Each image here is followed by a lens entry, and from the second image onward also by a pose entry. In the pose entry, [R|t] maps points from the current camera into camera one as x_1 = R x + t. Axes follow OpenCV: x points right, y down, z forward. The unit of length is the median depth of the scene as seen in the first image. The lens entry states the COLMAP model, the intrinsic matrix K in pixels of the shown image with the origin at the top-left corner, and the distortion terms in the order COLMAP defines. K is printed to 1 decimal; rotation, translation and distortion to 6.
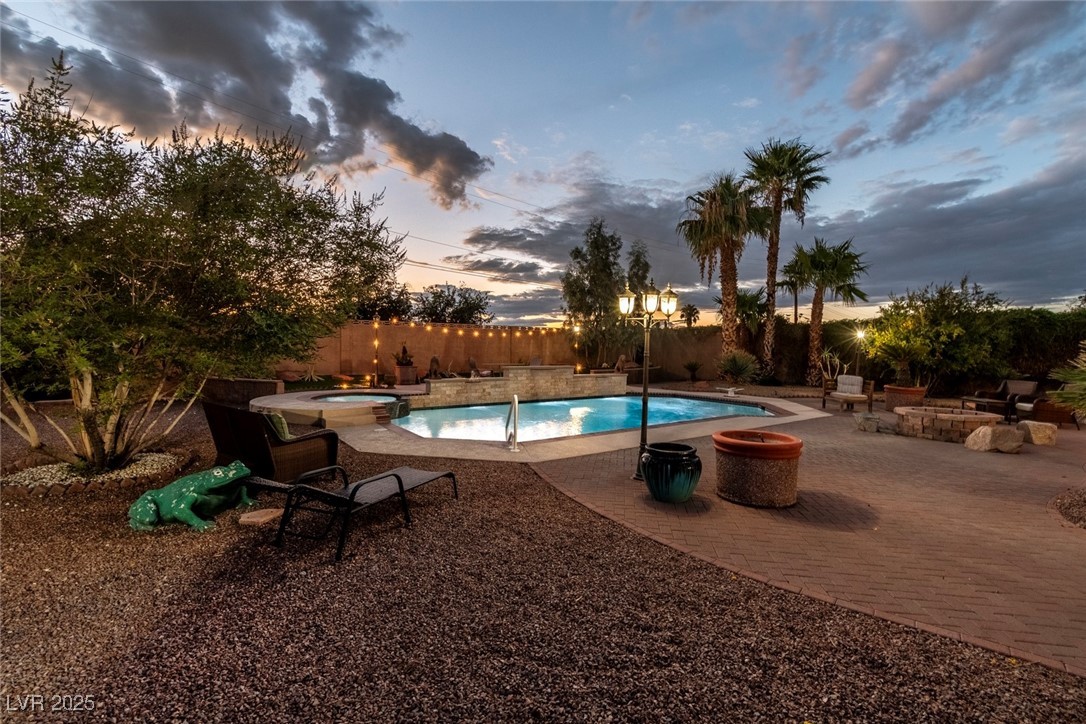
lens RADIAL K [[478.1, 0, 539.8], [0, 478.1, 358.3], [0, 0, 1]] dist [0.002044, -0.000436]
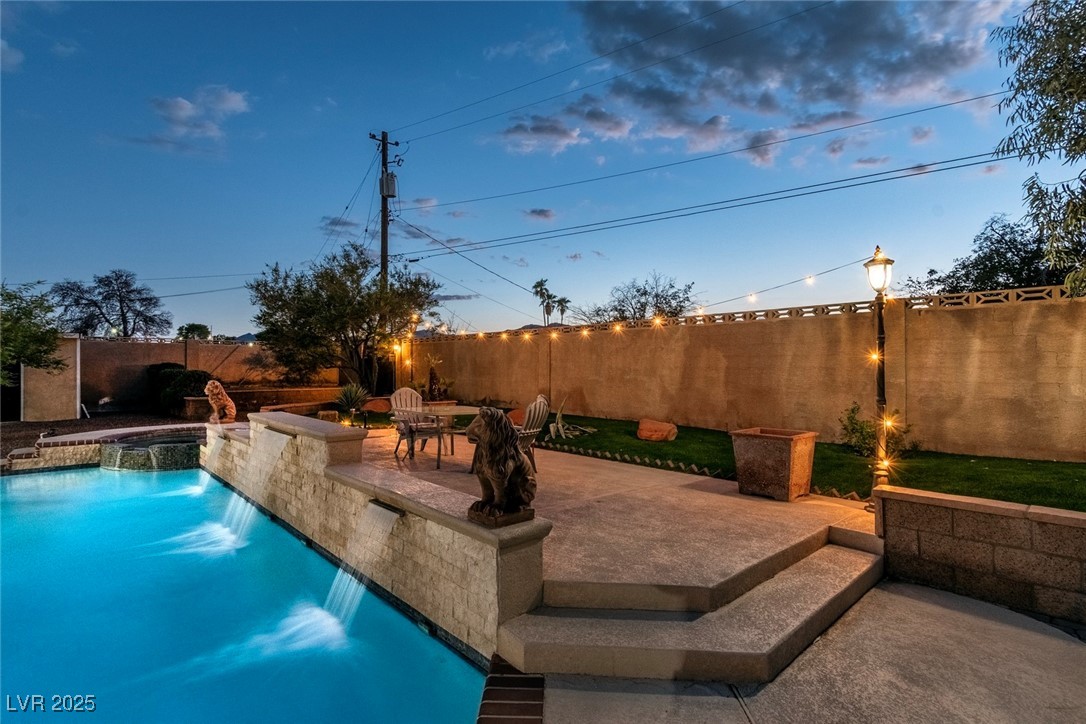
lens RADIAL K [[530.5, 0, 536.8], [0, 530.5, 367.6], [0, 0, 1]] dist [0.001142, -0.001216]
pose [[0.121346, -0.011280, -0.992546, 0.269676], [-0.025091, 0.999581, -0.014428, -0.013037], [0.992293, 0.026655, 0.121012, 0.762917]]
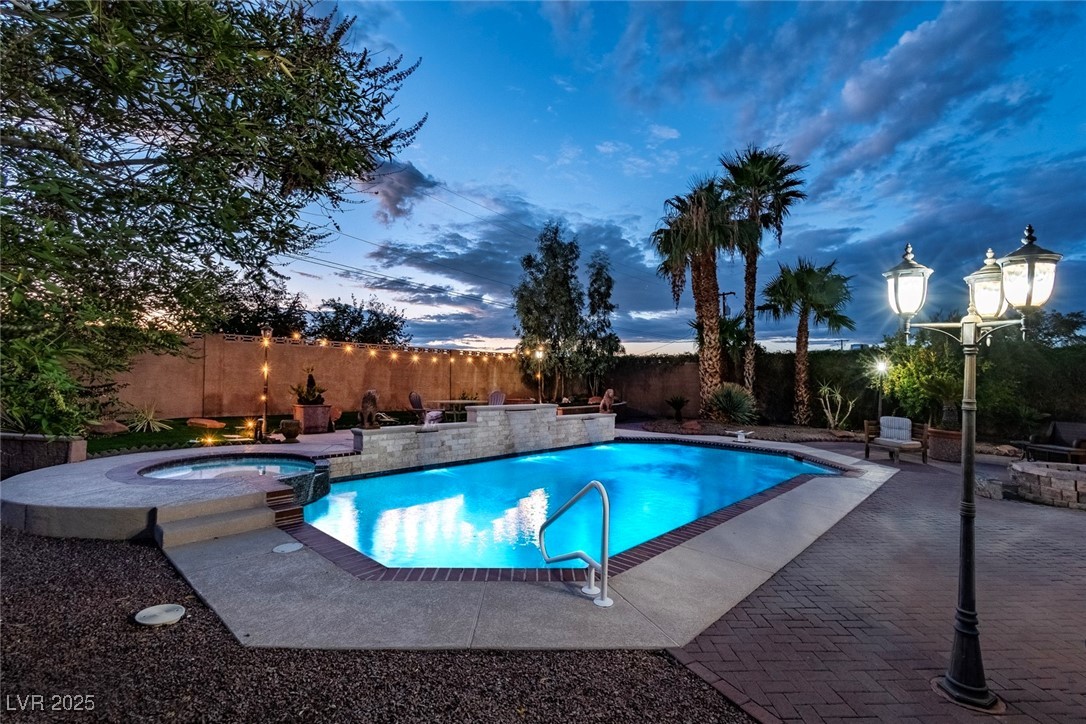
lens RADIAL K [[504.1, 0, 542.8], [0, 504.1, 373.7], [0, 0, 1]] dist [0.011404, -0.000339]
pose [[0.981576, 0.010906, 0.190761, -0.071542], [-0.005530, 0.999573, -0.028692, -0.006119], [-0.190992, 0.027109, 0.981217, 0.176643]]
